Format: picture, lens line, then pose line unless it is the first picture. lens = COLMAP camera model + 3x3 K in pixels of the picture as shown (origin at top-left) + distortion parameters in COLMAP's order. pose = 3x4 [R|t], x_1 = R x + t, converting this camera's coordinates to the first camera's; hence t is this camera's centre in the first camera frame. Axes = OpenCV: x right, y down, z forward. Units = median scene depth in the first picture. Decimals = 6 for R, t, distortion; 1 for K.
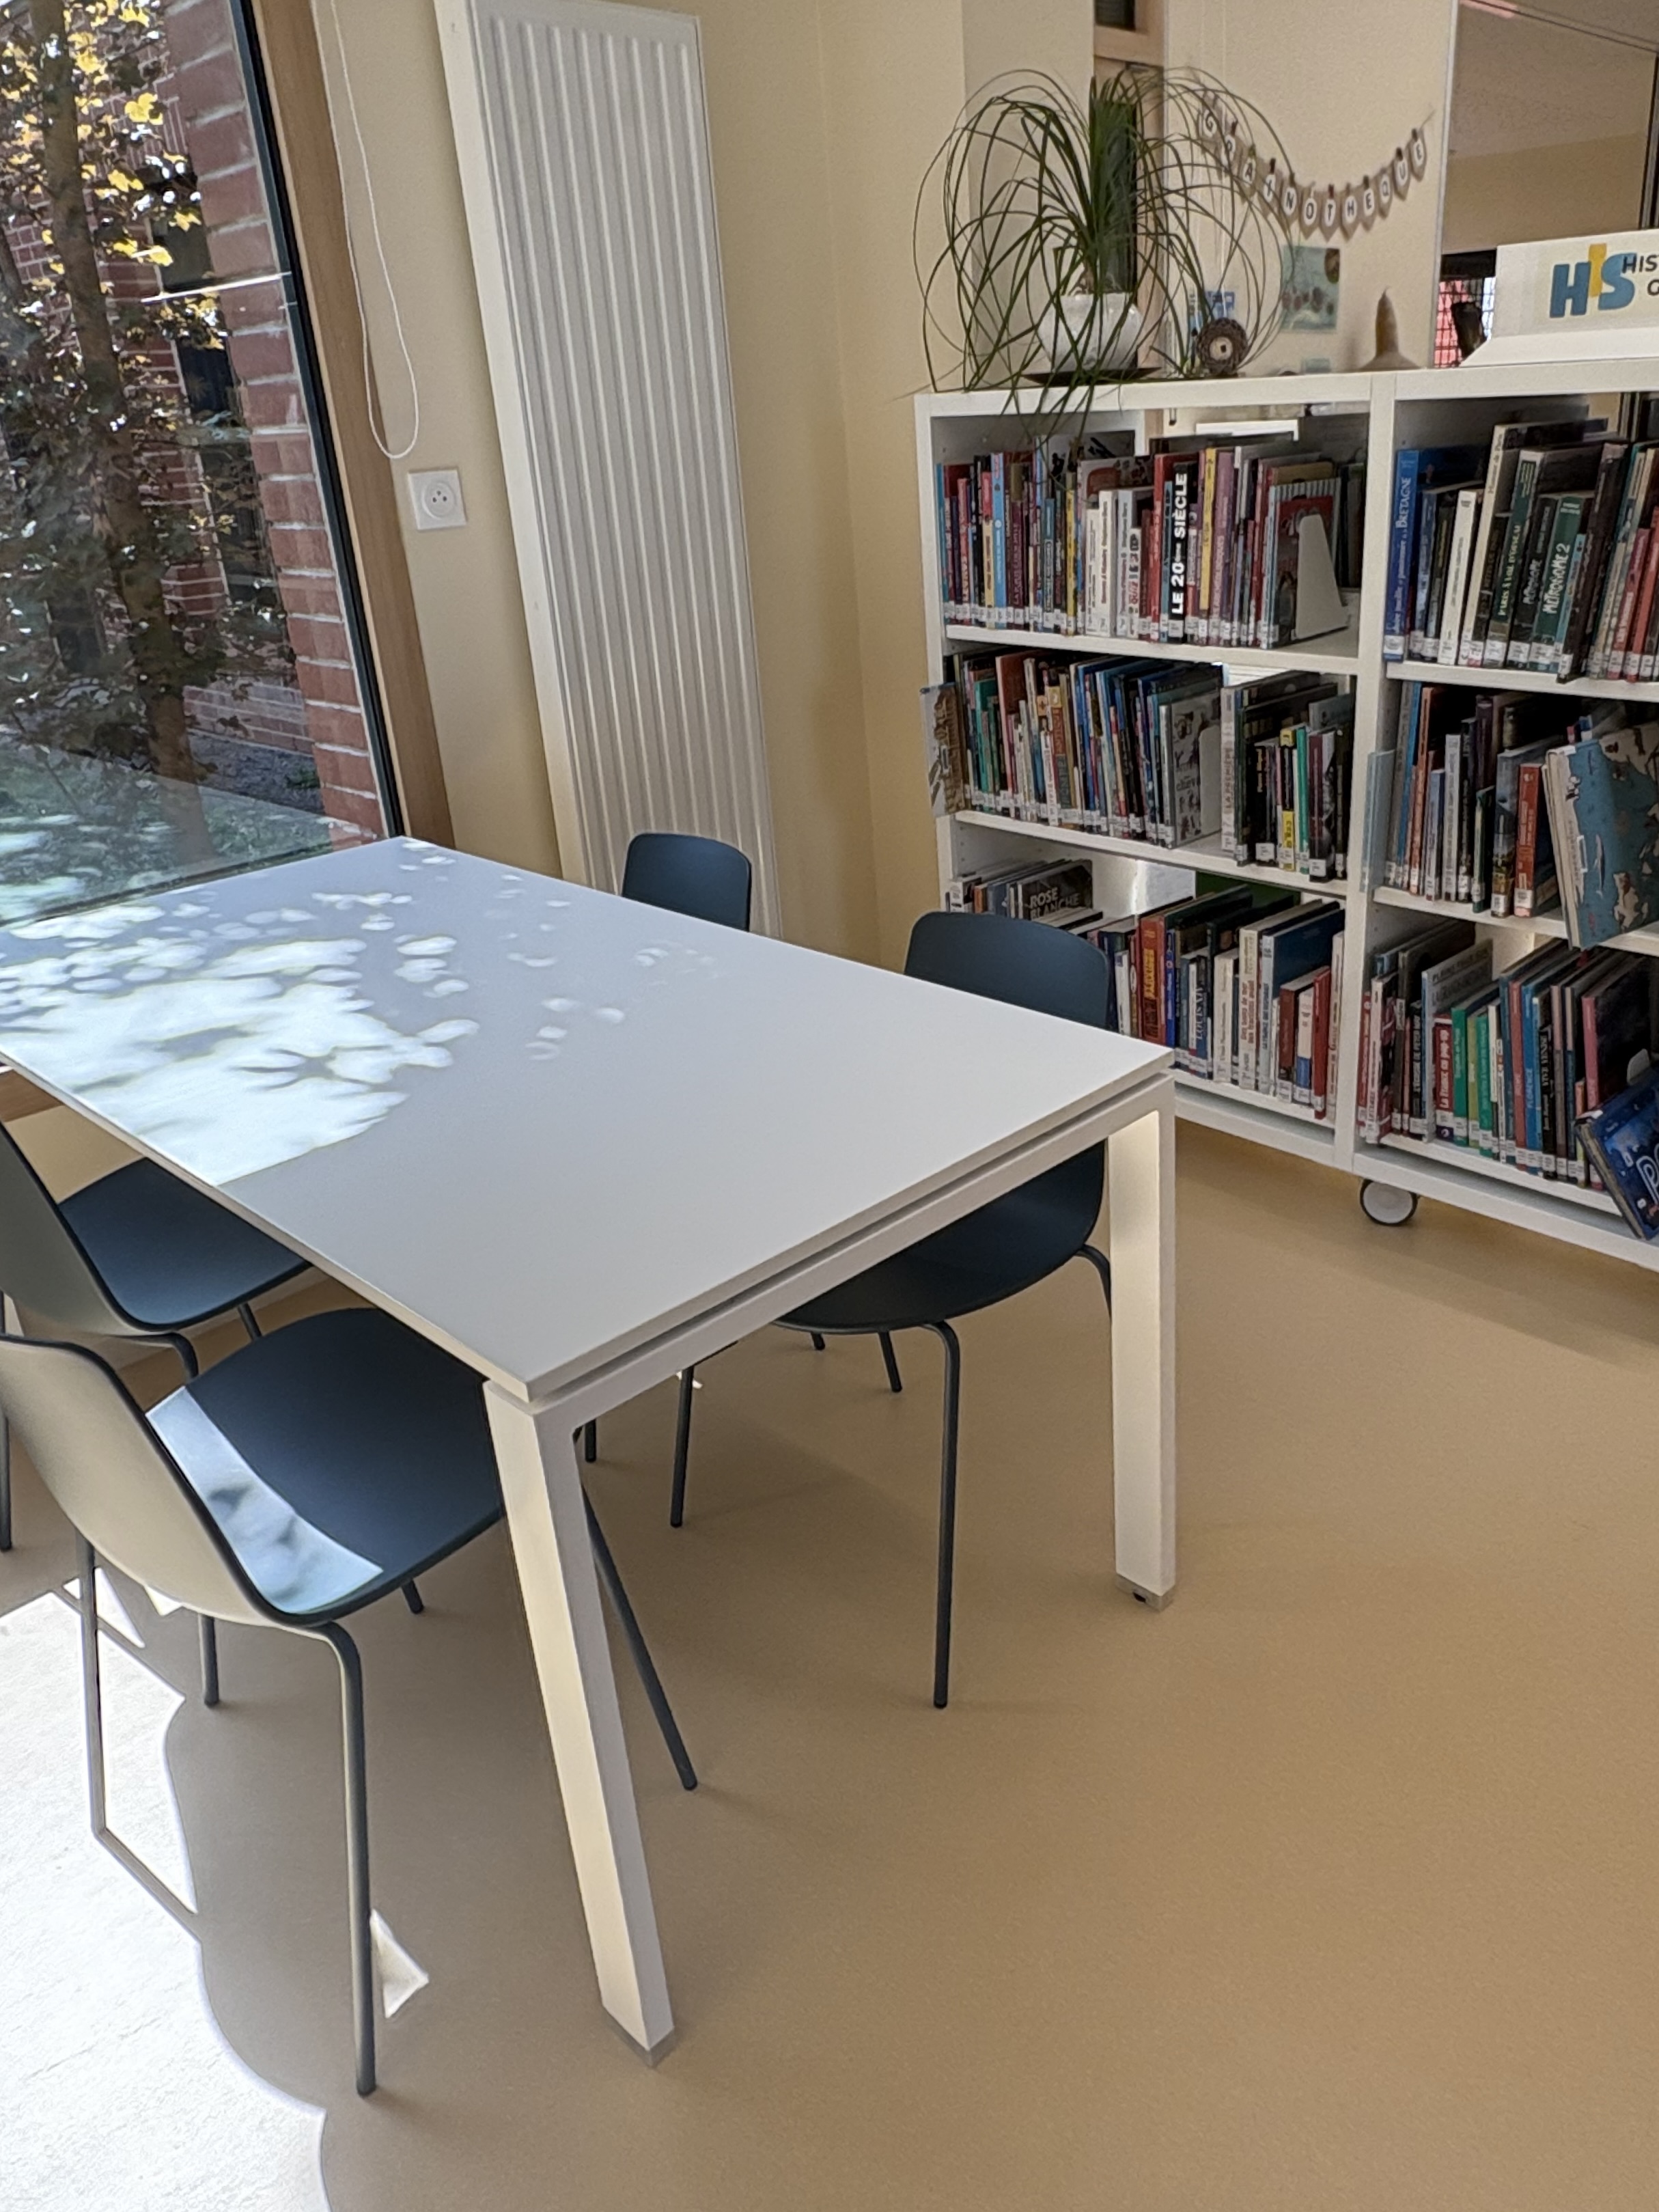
lens RADIAL K [[1614.6, 0, 957.1], [0, 1614.6, 1099.3], [0, 0, 1]] dist [-0.000204, -0.002397]
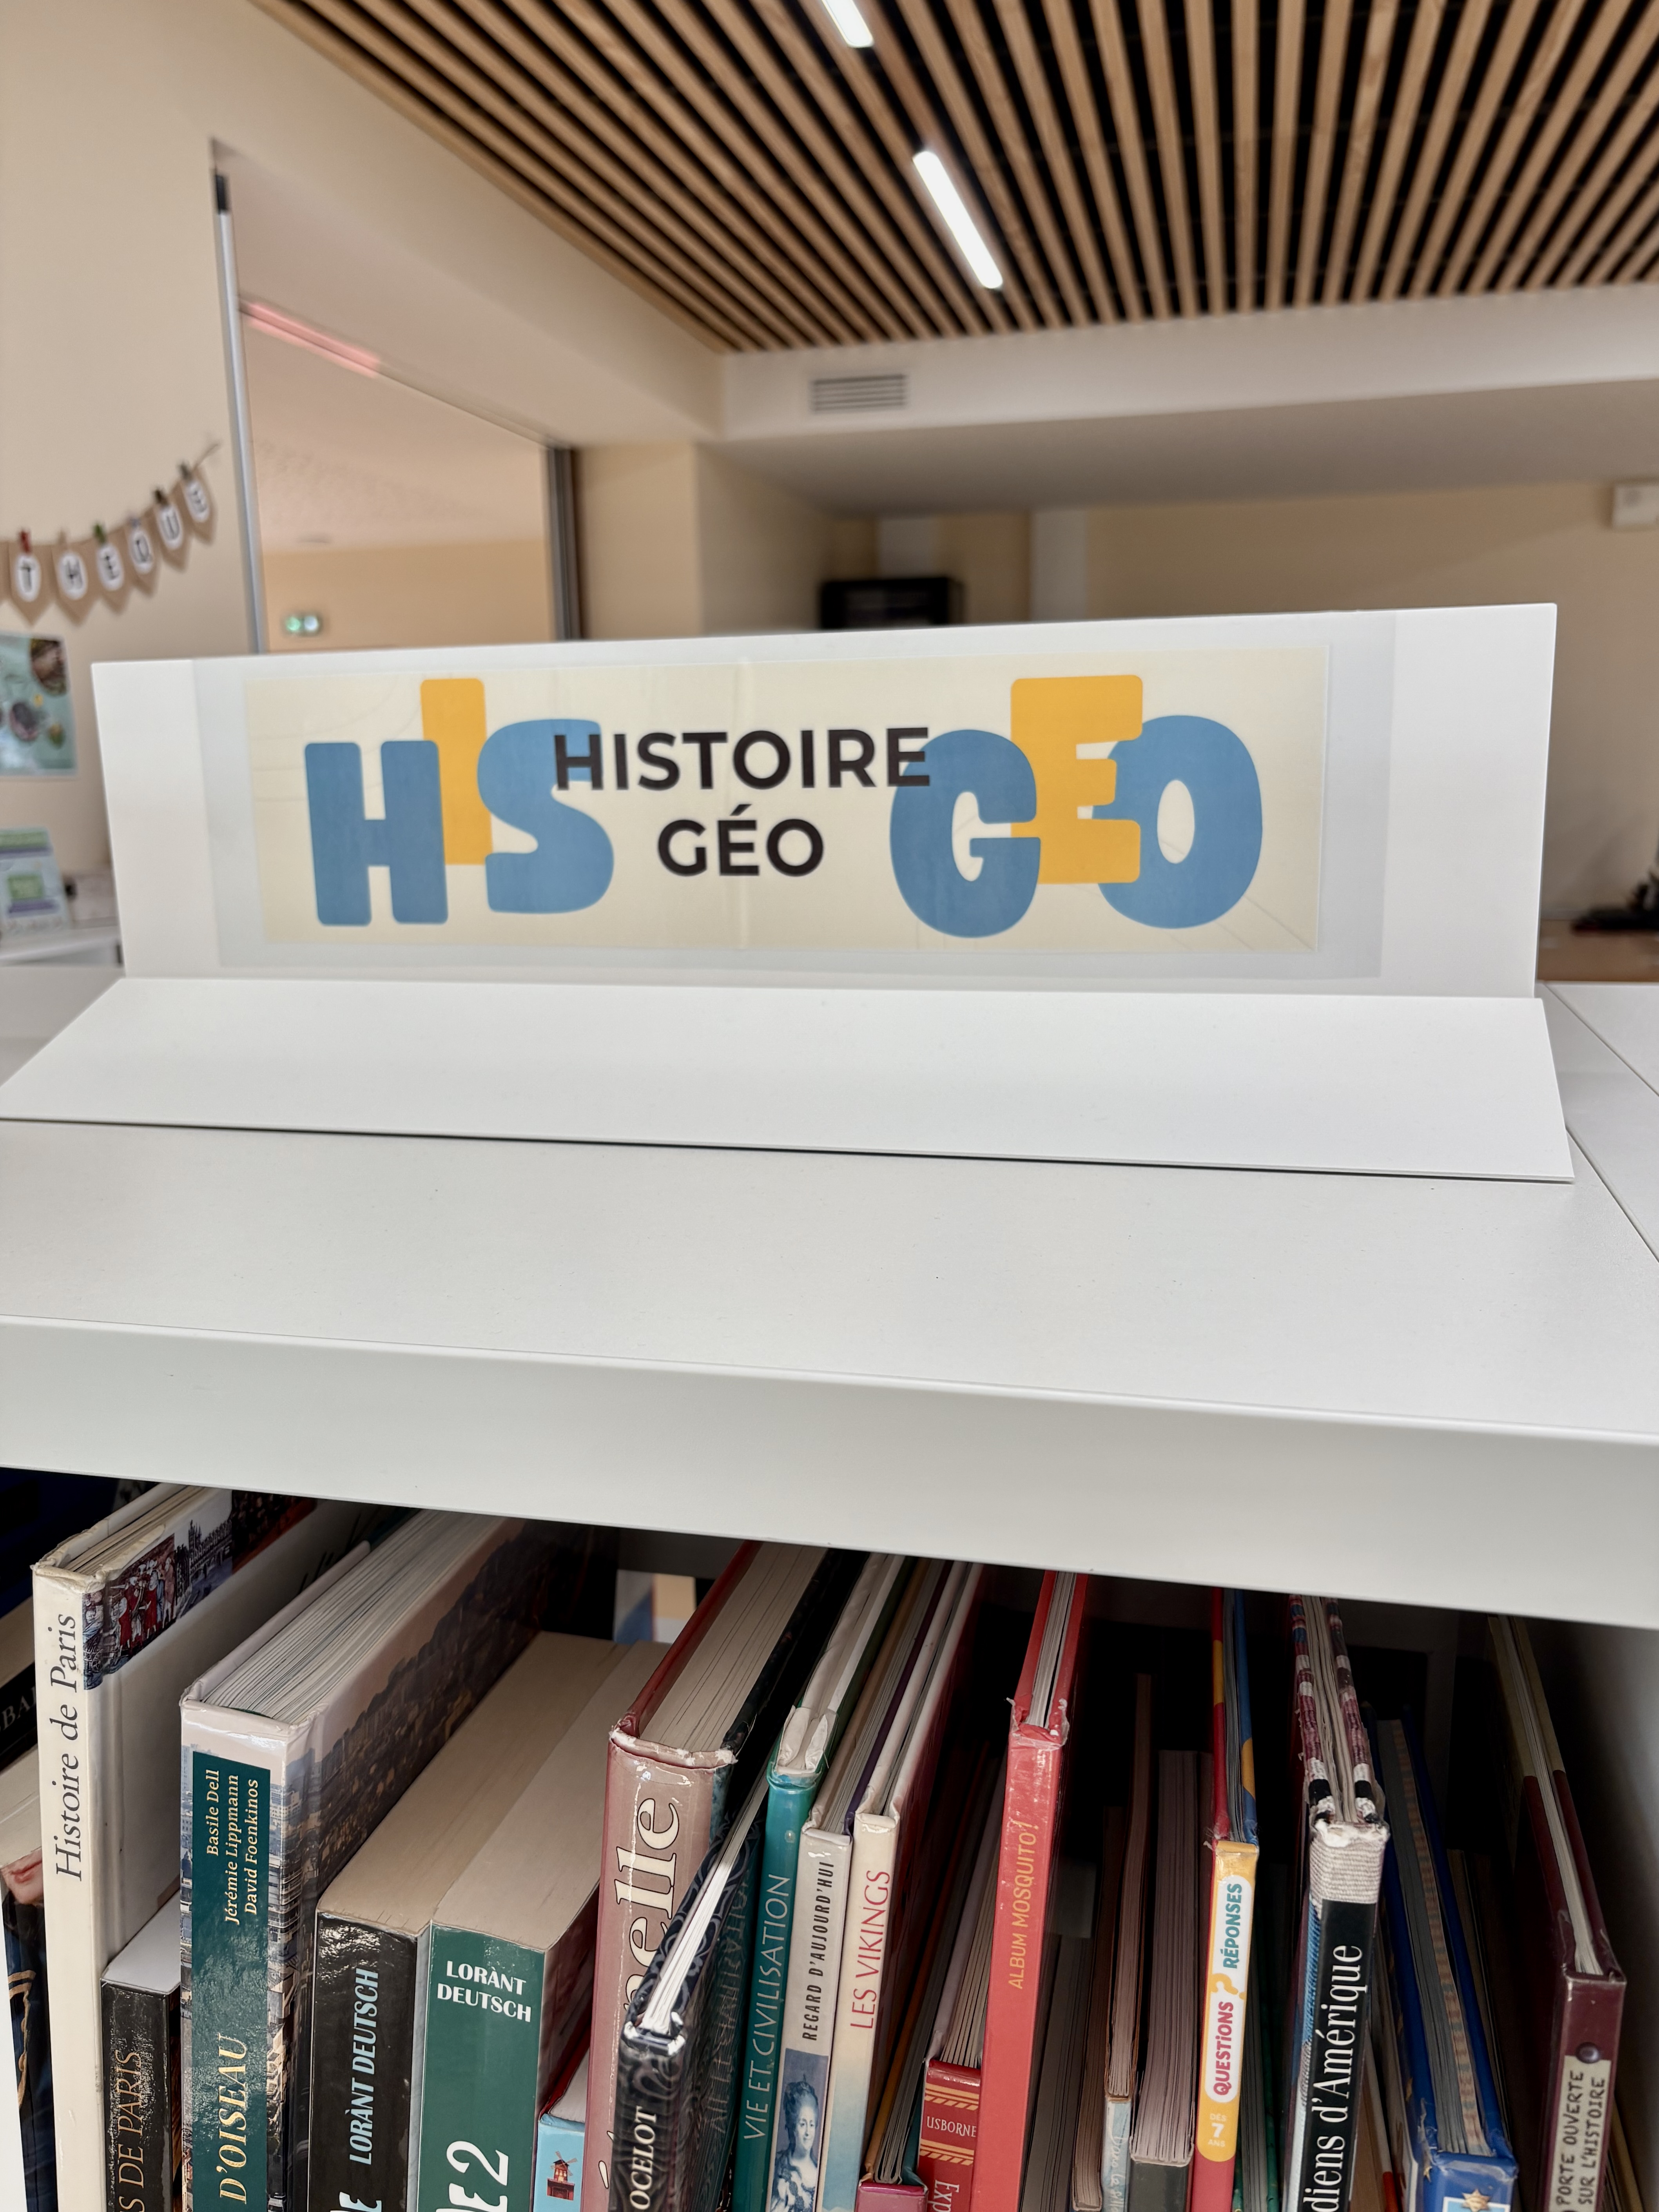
lens RADIAL K [[1704.3, 0, 829.5], [0, 1704.3, 1106.0], [0, 0, 1]] dist [0.003538, -0.004914]
pose [[0.869383, -0.071719, 0.488907, 0.262910], [0.177043, 0.968935, -0.172685, -0.342418], [-0.461335, 0.236687, 0.855073, 0.636531]]
